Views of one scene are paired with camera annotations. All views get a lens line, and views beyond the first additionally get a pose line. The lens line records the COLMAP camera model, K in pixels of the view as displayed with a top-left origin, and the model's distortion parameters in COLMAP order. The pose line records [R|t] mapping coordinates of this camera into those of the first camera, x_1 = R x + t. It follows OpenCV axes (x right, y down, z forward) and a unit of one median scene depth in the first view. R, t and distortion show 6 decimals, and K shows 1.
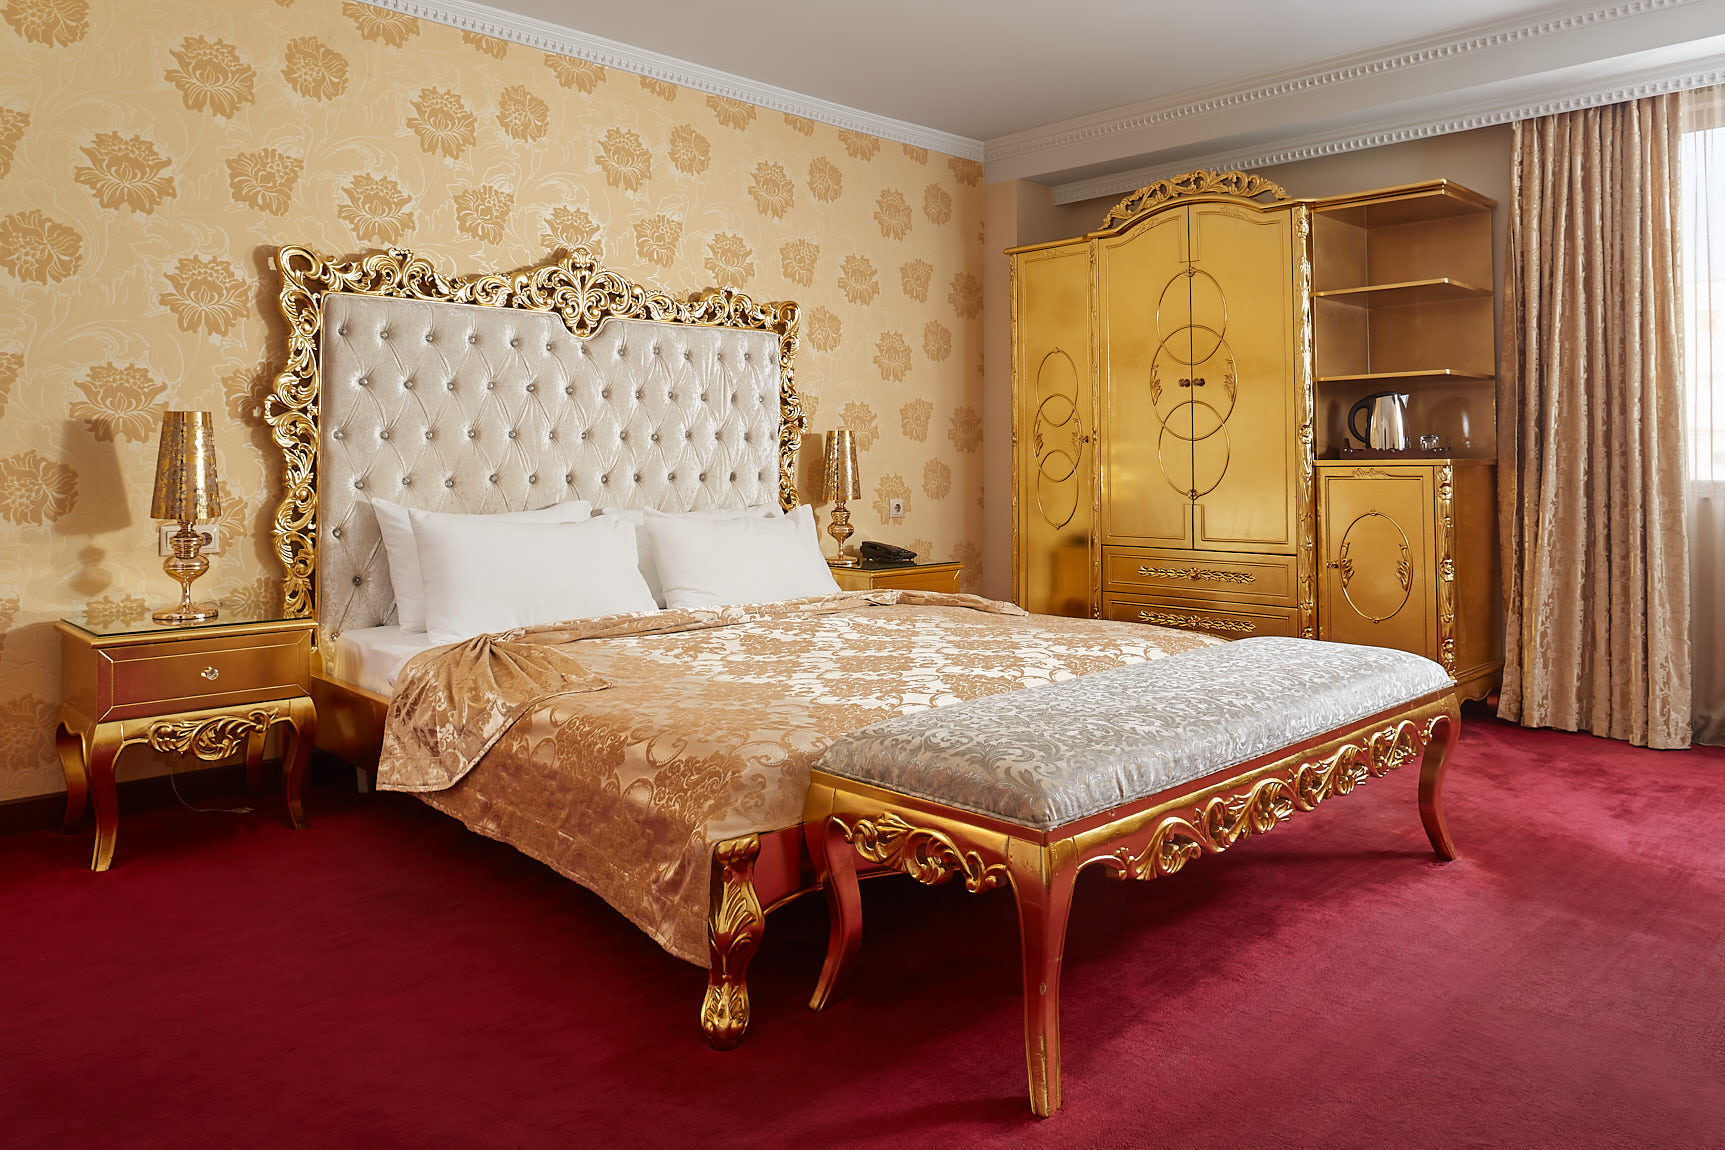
lens RADIAL K [[1206.2, 0, 861.2], [0, 1206.2, 439.9], [0, 0, 1]] dist [-0.052774, 0.026113]
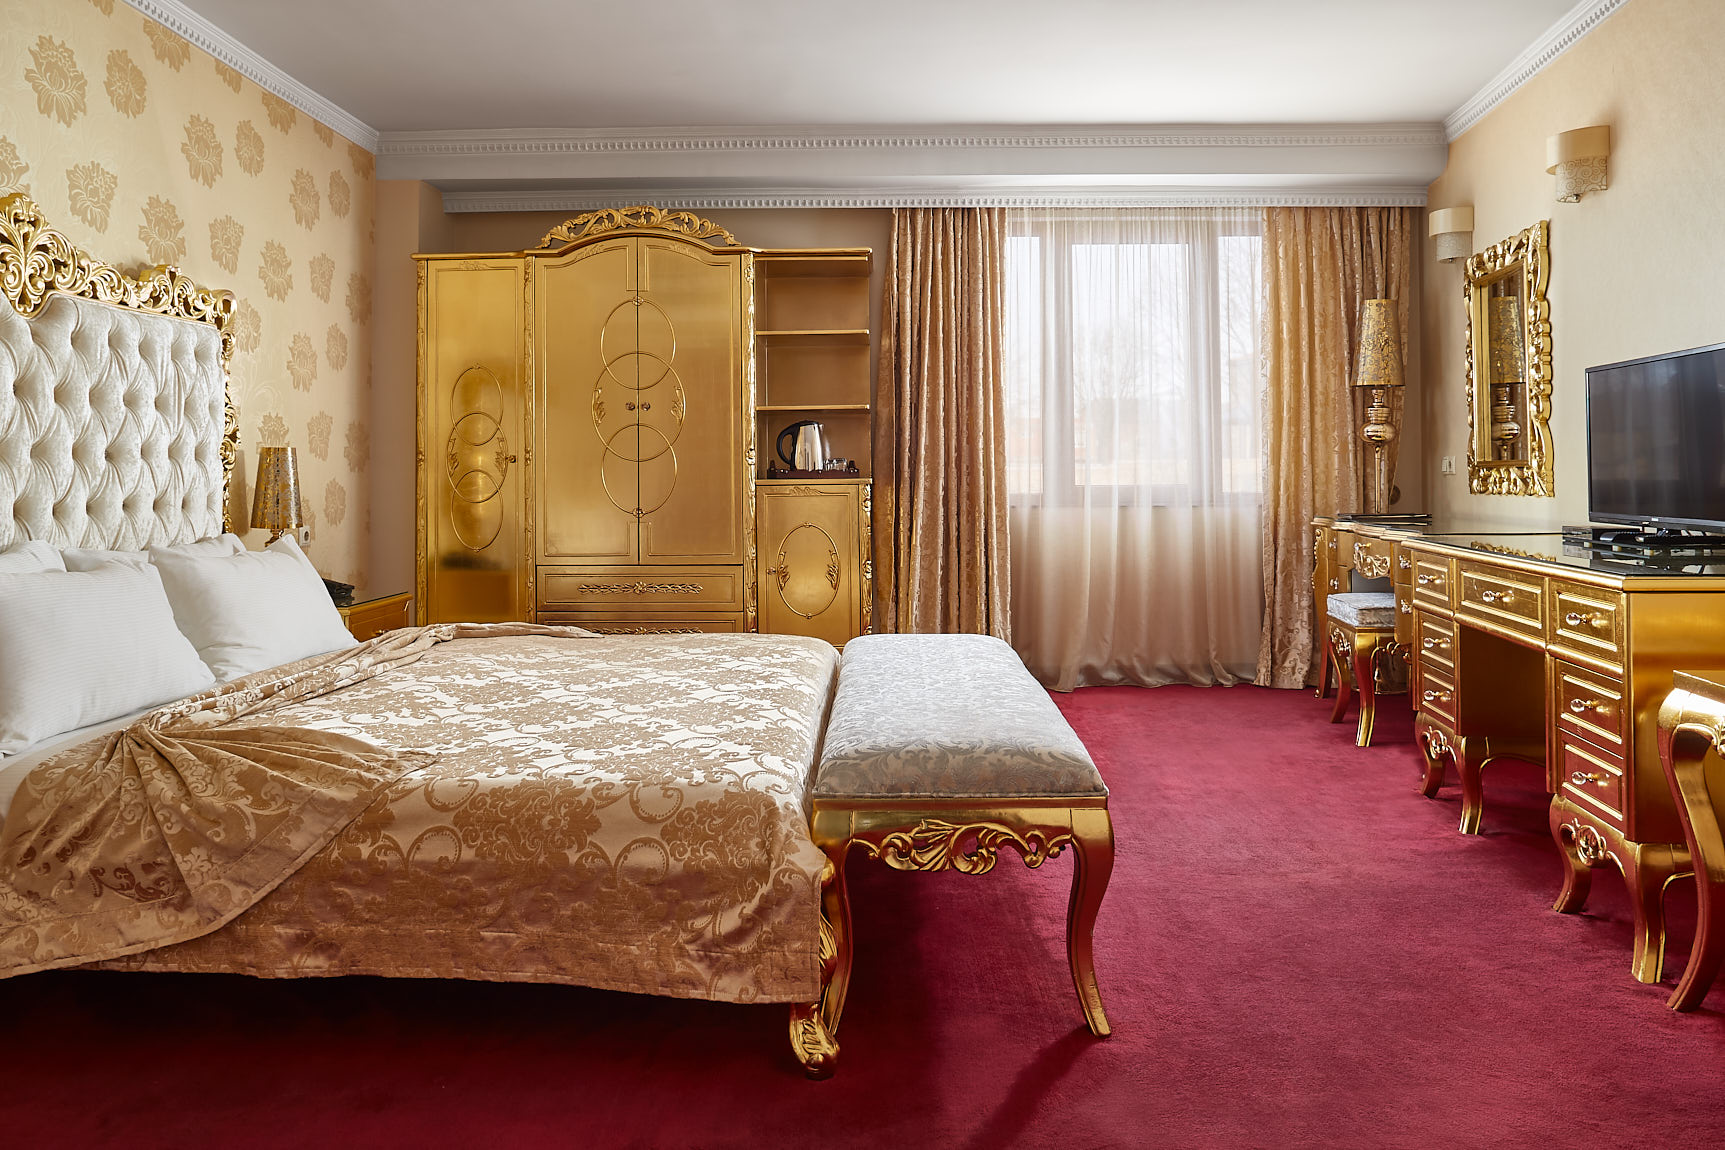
lens RADIAL K [[1206.2, 0, 869.5], [0, 1206.2, 471.2], [0, 0, 1]] dist [-0.052774, 0.026113]
pose [[0.702661, -0.000193, 0.711525, -0.359723], [-0.009500, 0.999908, 0.009653, -0.003341], [-0.711461, -0.013542, 0.702595, 0.123212]]
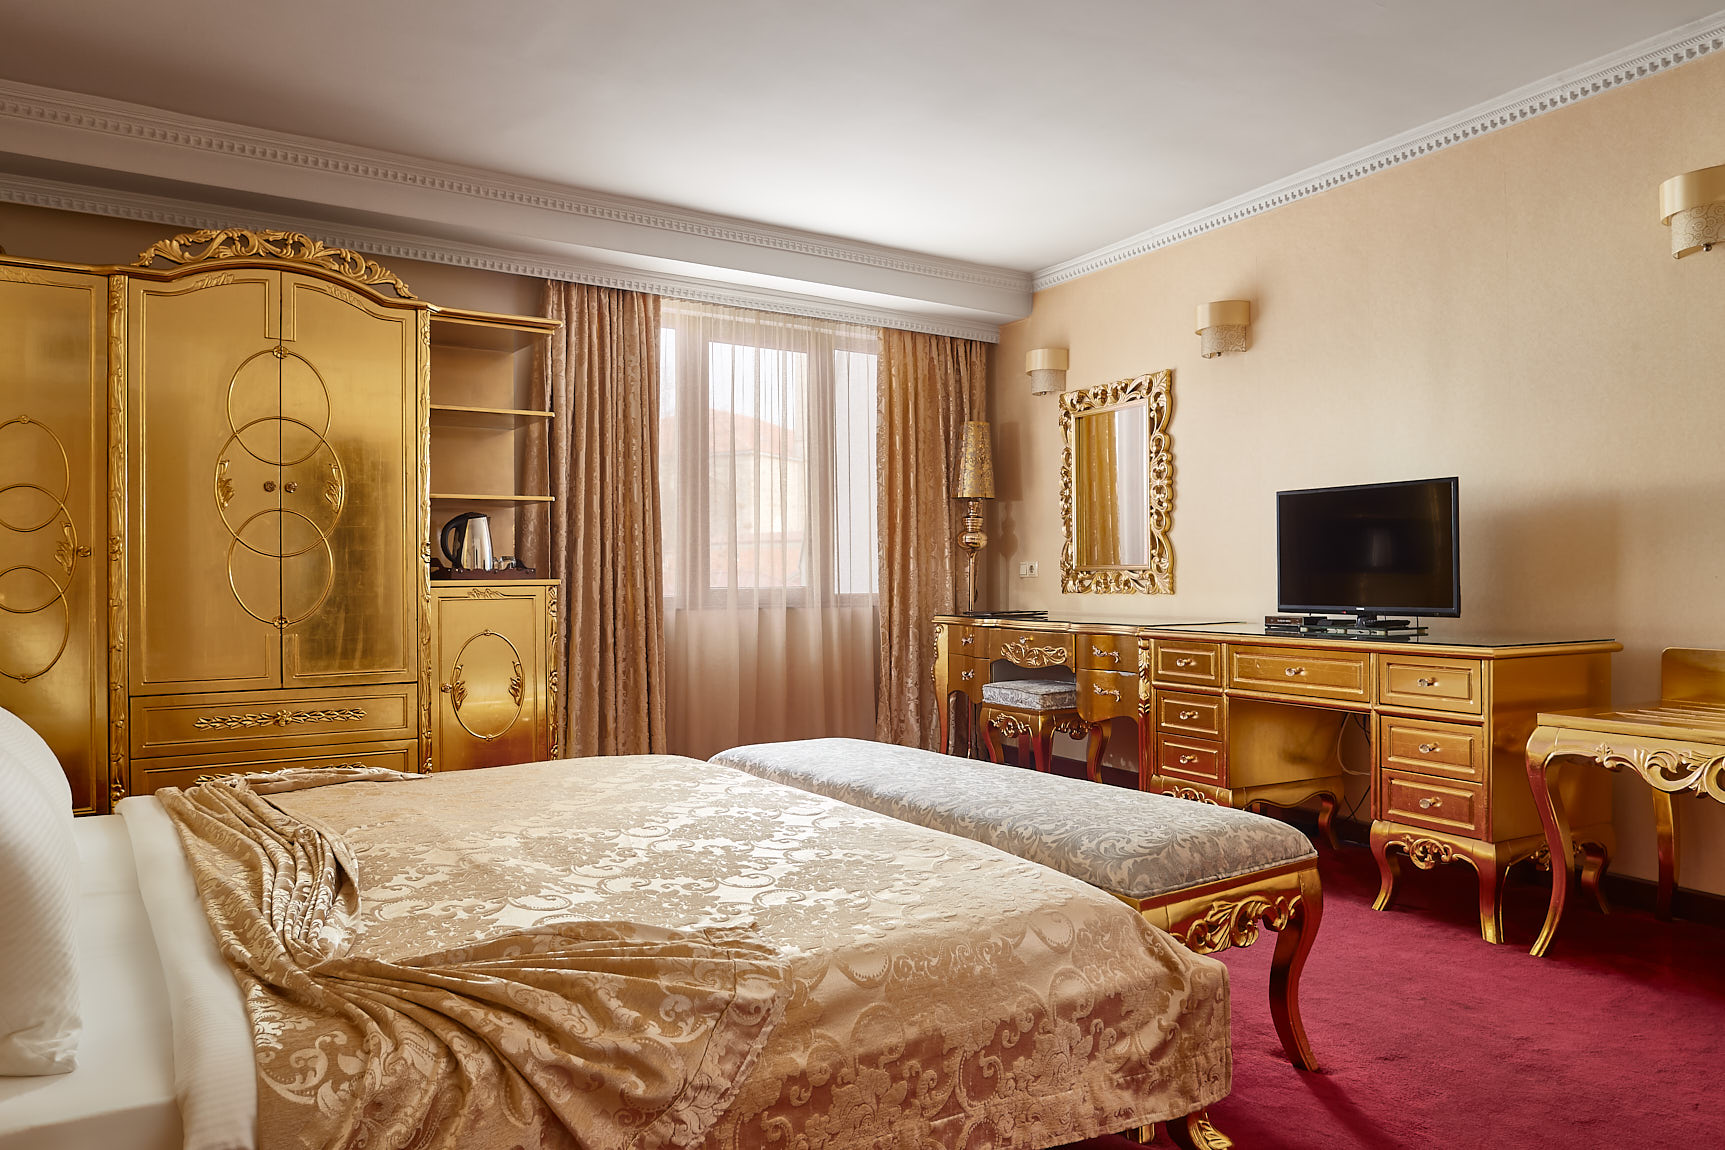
lens RADIAL K [[1206.2, 0, 873.2], [0, 1206.2, 577.7], [0, 0, 1]] dist [-0.052774, 0.026113]
pose [[0.148527, 0.001339, 0.988907, -0.512379], [-0.015676, 0.999877, 0.001001, 0.008171], [-0.988784, -0.015650, 0.148530, 0.512826]]
